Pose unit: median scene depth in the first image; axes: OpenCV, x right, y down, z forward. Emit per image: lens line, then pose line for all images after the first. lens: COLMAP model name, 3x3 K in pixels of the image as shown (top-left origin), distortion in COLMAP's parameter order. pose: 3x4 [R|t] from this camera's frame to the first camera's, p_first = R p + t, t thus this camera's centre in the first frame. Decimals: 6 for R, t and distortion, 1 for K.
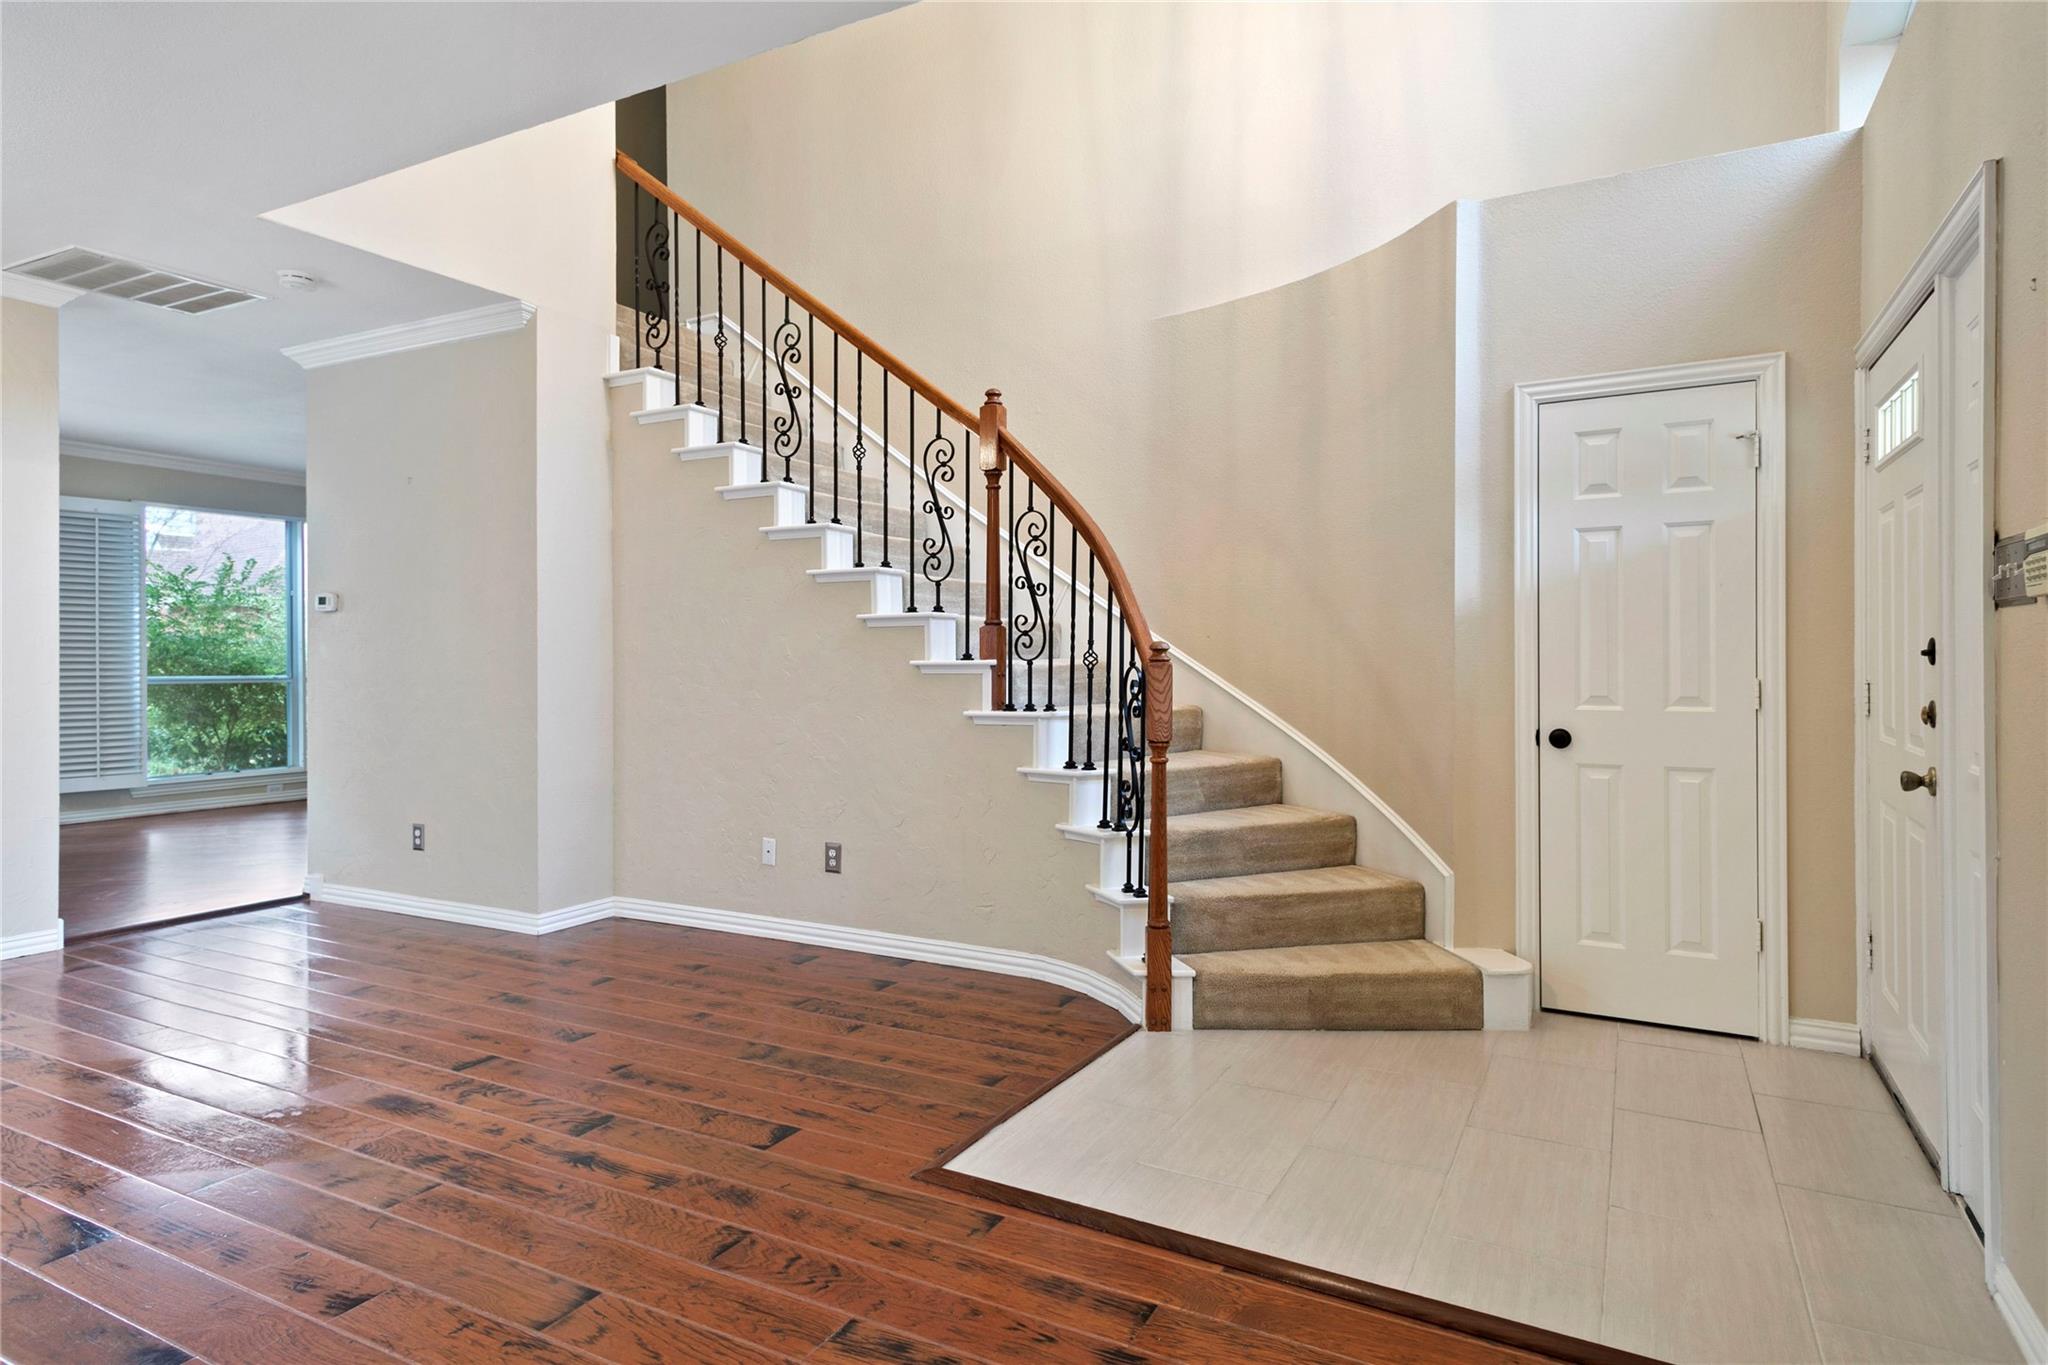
lens RADIAL K [[1150.6, 0, 1026.7], [0, 1150.6, 668.8], [0, 0, 1]] dist [0.016580, 0.001251]
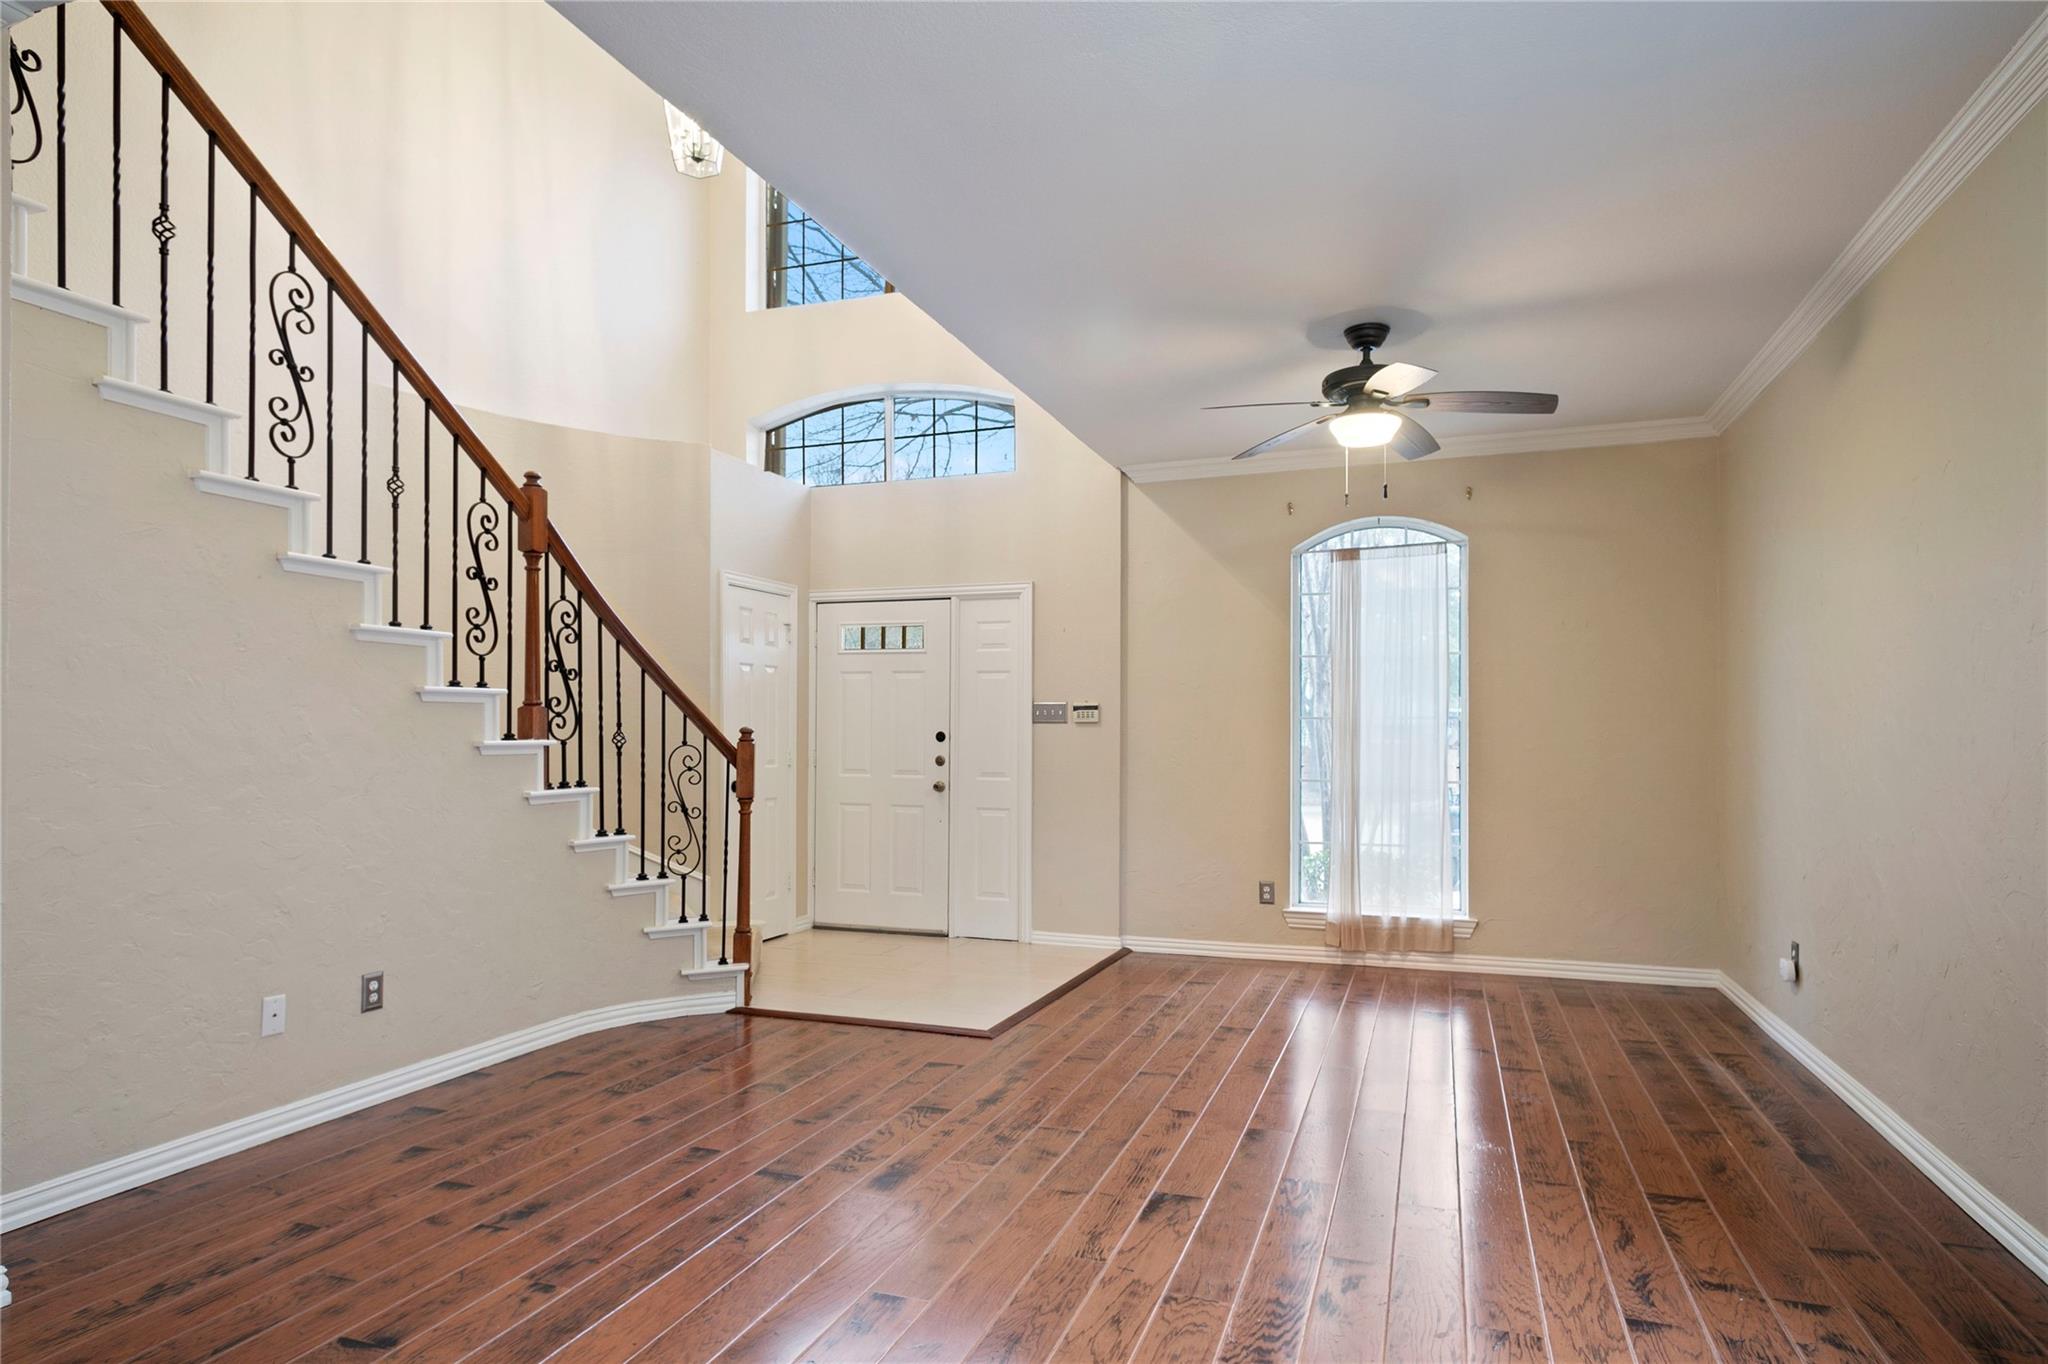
lens RADIAL K [[1150.6, 0, 1039.0], [0, 1150.6, 734.0], [0, 0, 1]] dist [0.016580, 0.001251]
pose [[-0.153781, 0.002688, 0.988101, -1.159804], [0.007784, 0.999969, -0.001509, -0.008354], [-0.988074, 0.007459, -0.153797, 0.760224]]
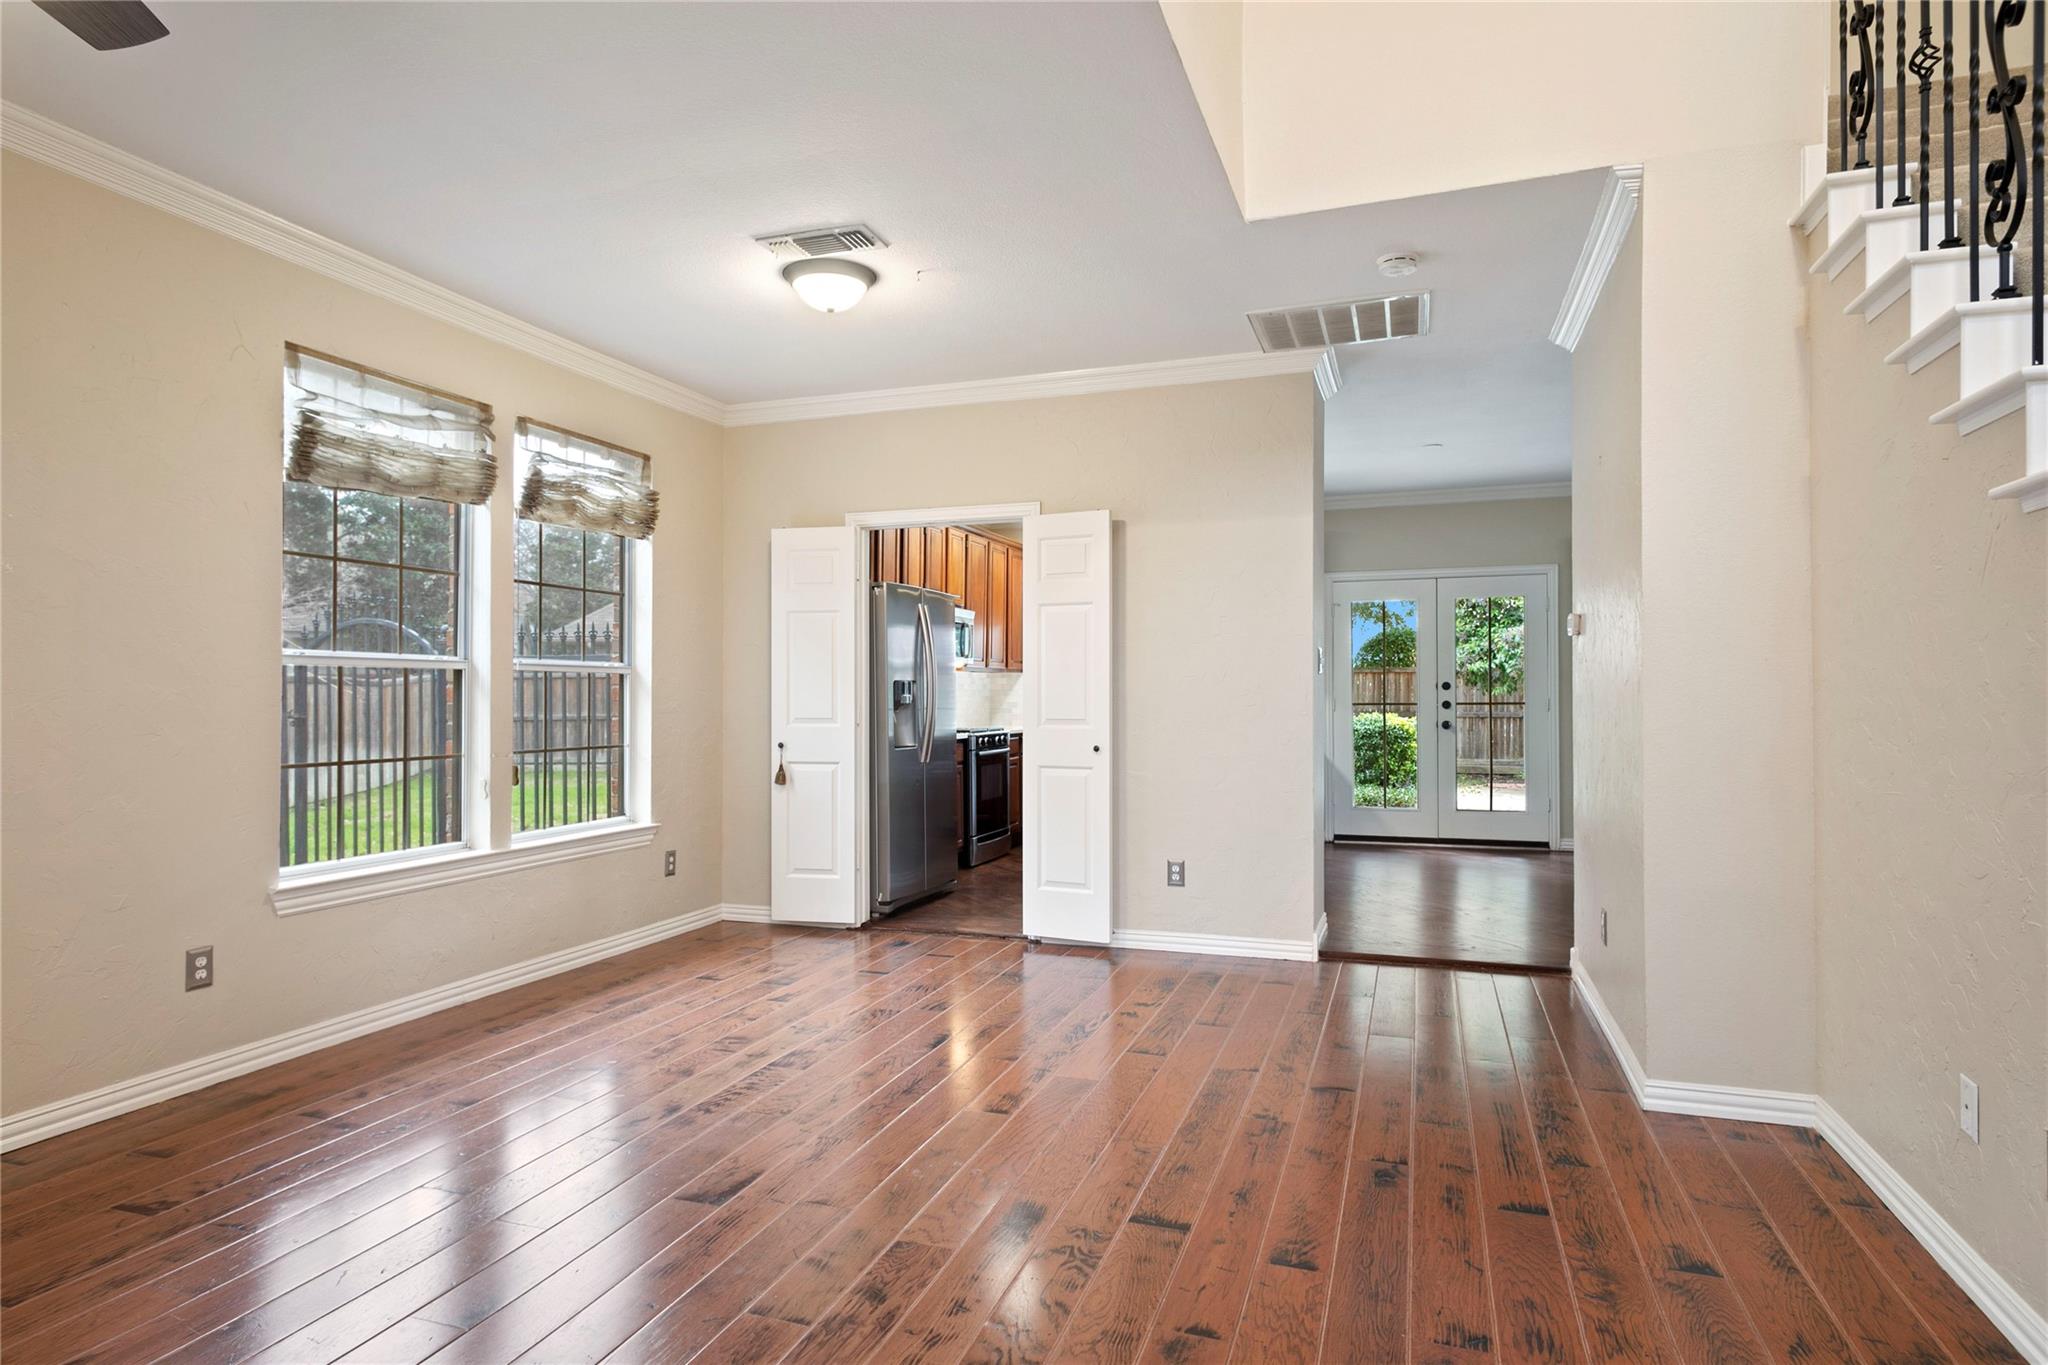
lens RADIAL K [[1150.6, 0, 1023.3], [0, 1150.6, 690.7], [0, 0, 1]] dist [0.016580, 0.001251]
pose [[0.148241, -0.003391, -0.988945, 0.215948], [-0.006251, 0.999971, -0.004366, -0.005543], [0.988932, 0.006829, 0.148215, 0.647485]]
